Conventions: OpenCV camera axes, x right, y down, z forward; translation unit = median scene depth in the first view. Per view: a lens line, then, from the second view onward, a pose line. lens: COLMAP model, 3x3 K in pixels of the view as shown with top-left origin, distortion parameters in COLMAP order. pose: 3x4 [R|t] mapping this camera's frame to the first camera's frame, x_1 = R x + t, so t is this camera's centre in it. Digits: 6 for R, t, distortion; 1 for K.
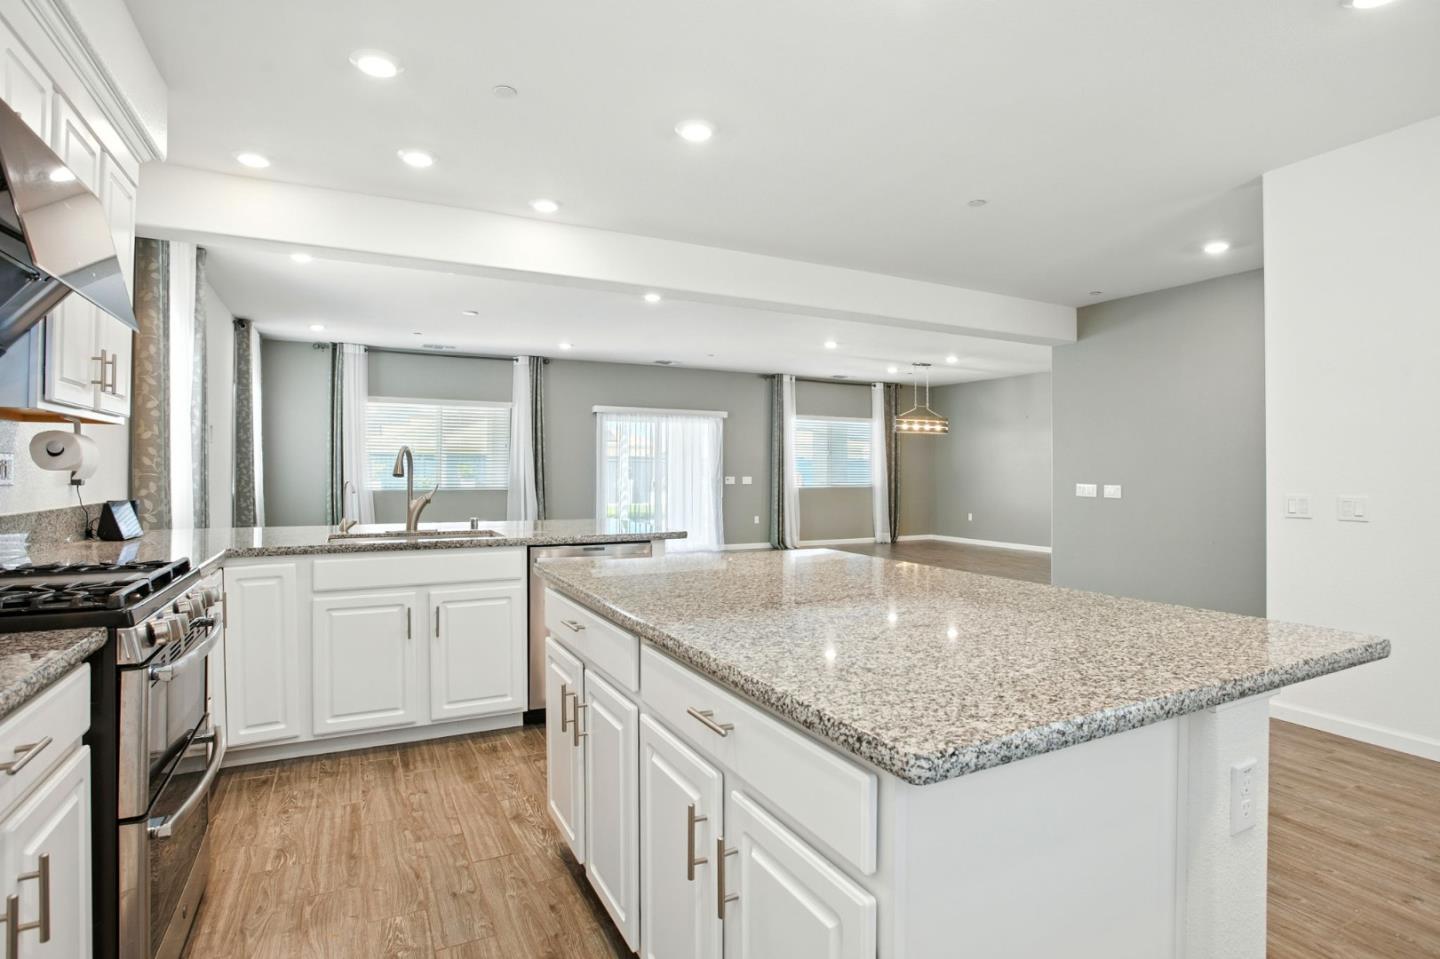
lens RADIAL K [[736.7, 0, 711.9], [0, 736.7, 475.3], [0, 0, 1]] dist [-0.047538, 0.019504]
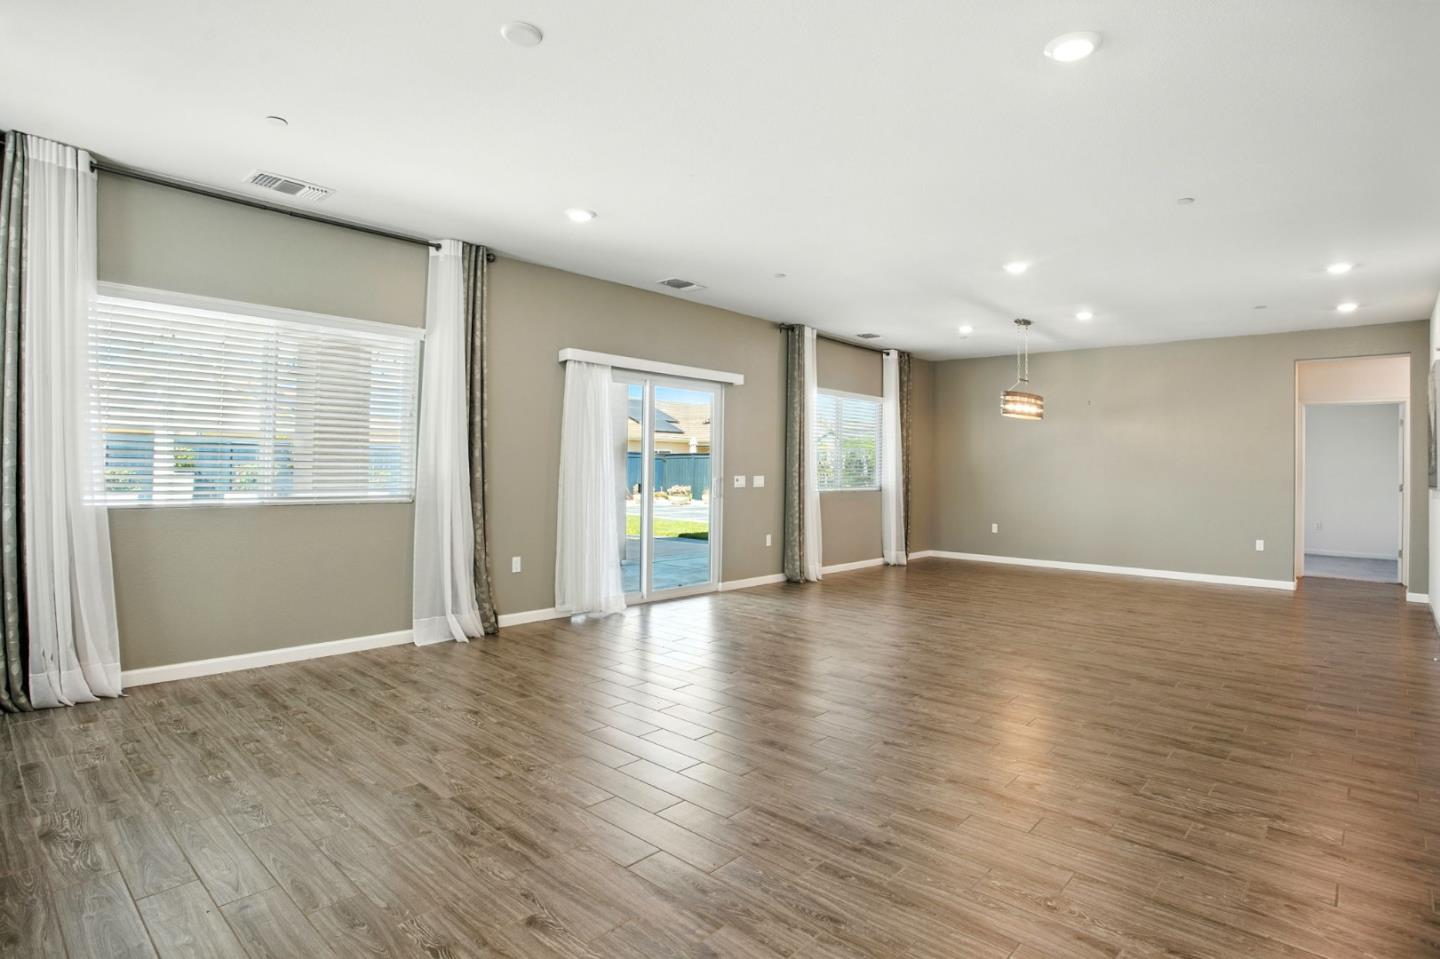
lens RADIAL K [[736.7, 0, 704.5], [0, 736.7, 454.1], [0, 0, 1]] dist [-0.047538, 0.019504]
pose [[0.938686, 0.016198, 0.344393, -0.224607], [-0.009774, 0.999745, -0.020381, -0.003569], [-0.344635, 0.015766, 0.938604, 0.392812]]
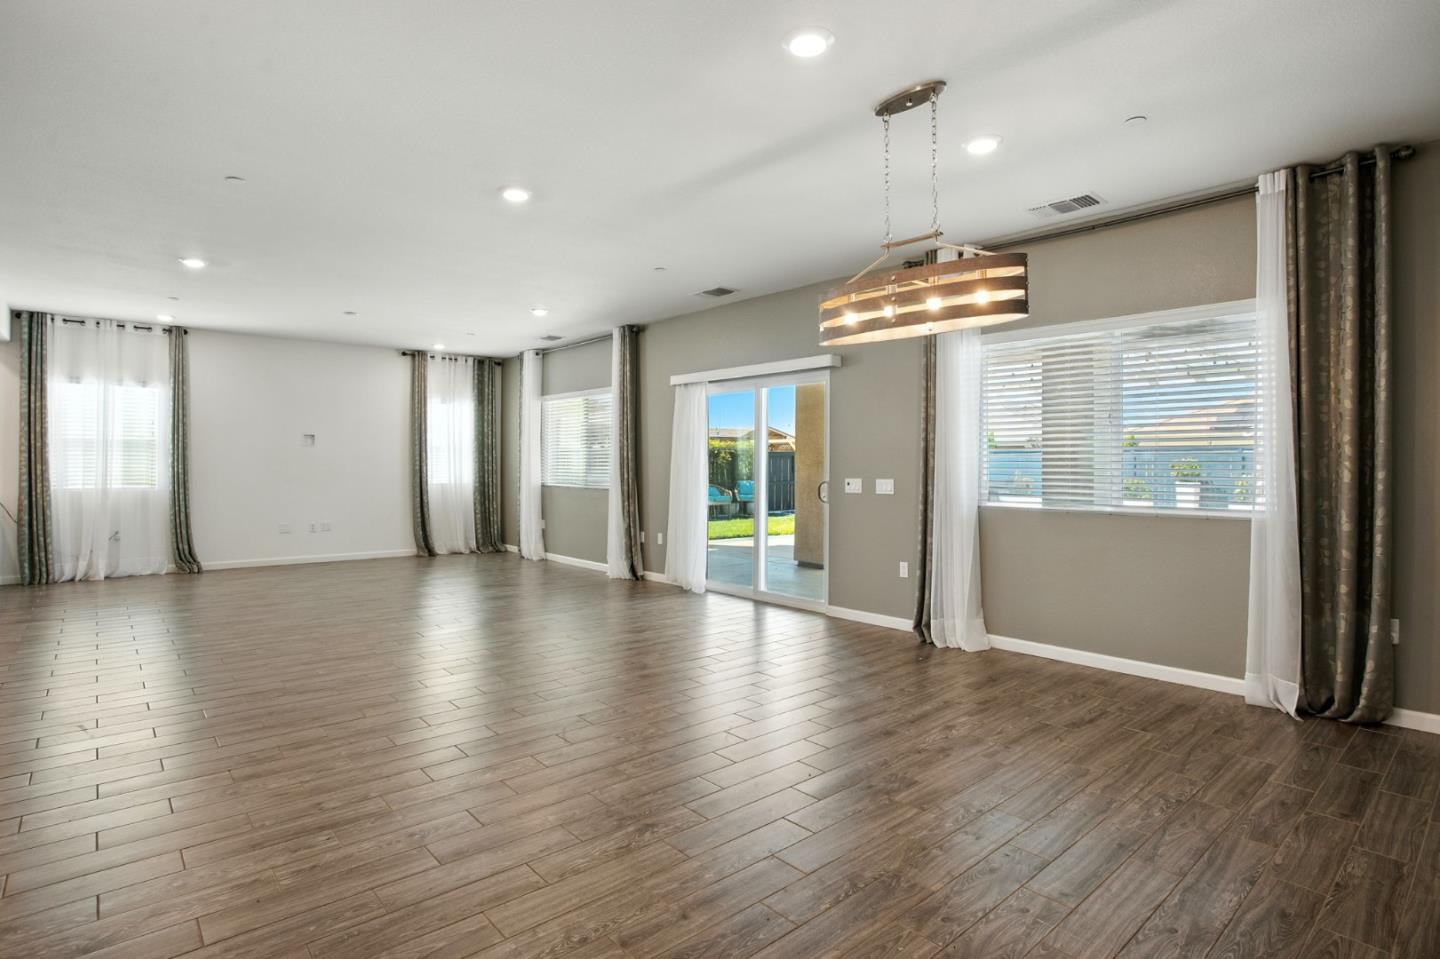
lens RADIAL K [[736.7, 0, 716.4], [0, 736.7, 470.2], [0, 0, 1]] dist [-0.047538, 0.019504]
pose [[0.266180, 0.000404, -0.963923, 0.485353], [-0.005553, 0.999984, -0.001114, -0.002765], [0.963907, 0.005649, 0.266178, 0.757564]]
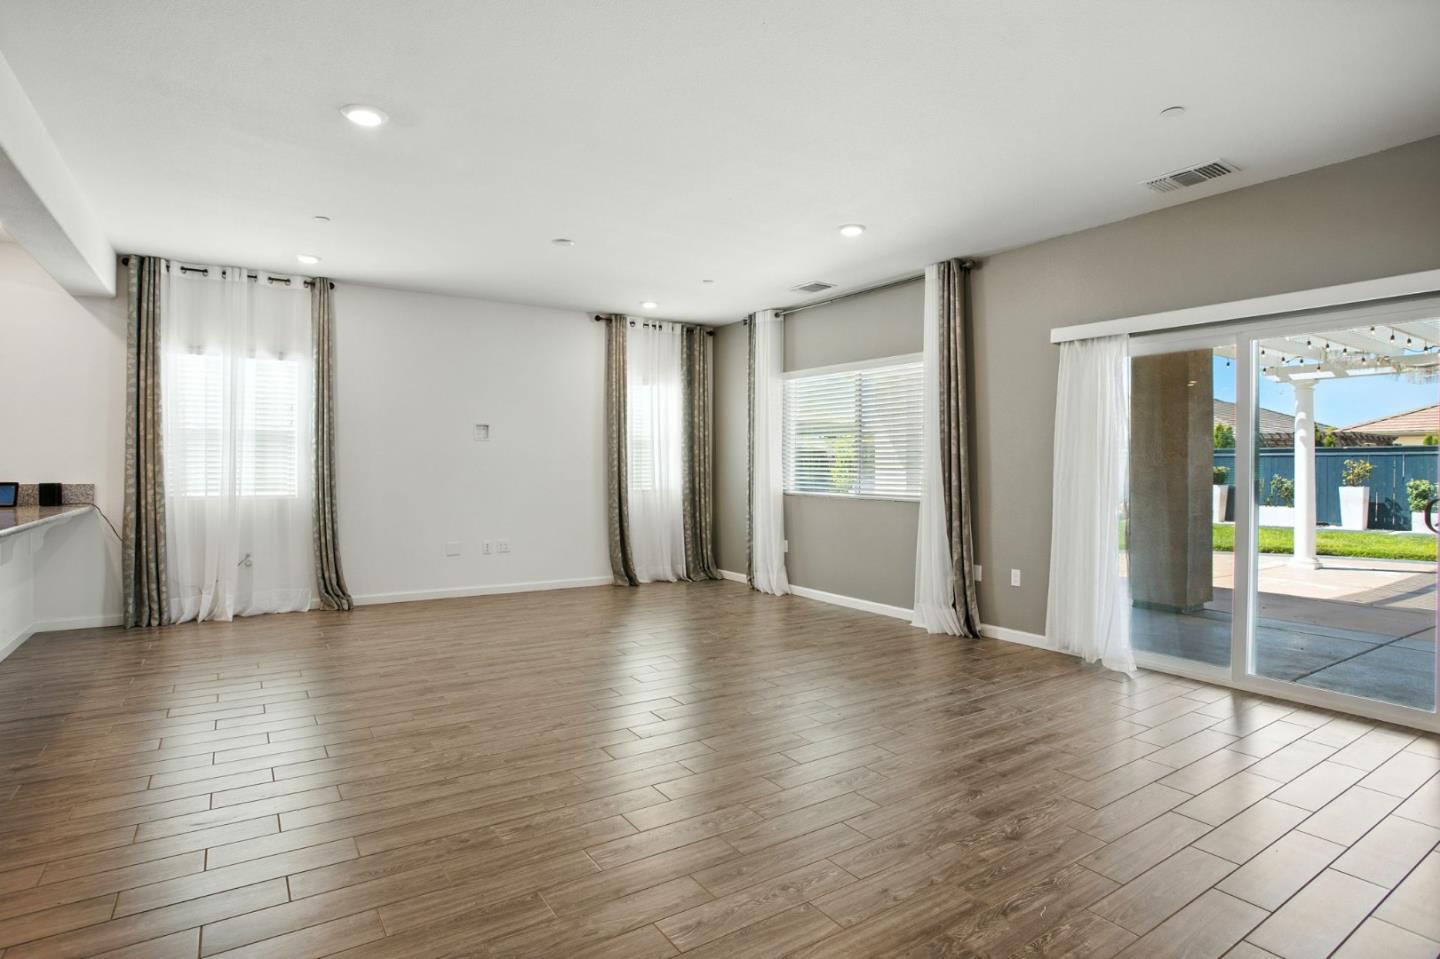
lens RADIAL K [[736.7, 0, 716.1], [0, 736.7, 477.0], [0, 0, 1]] dist [-0.047538, 0.019504]
pose [[0.151521, 0.009183, -0.988411, 0.230556], [-0.008935, 0.999929, 0.007920, -0.003307], [0.988414, 0.007631, 0.151593, 0.640035]]
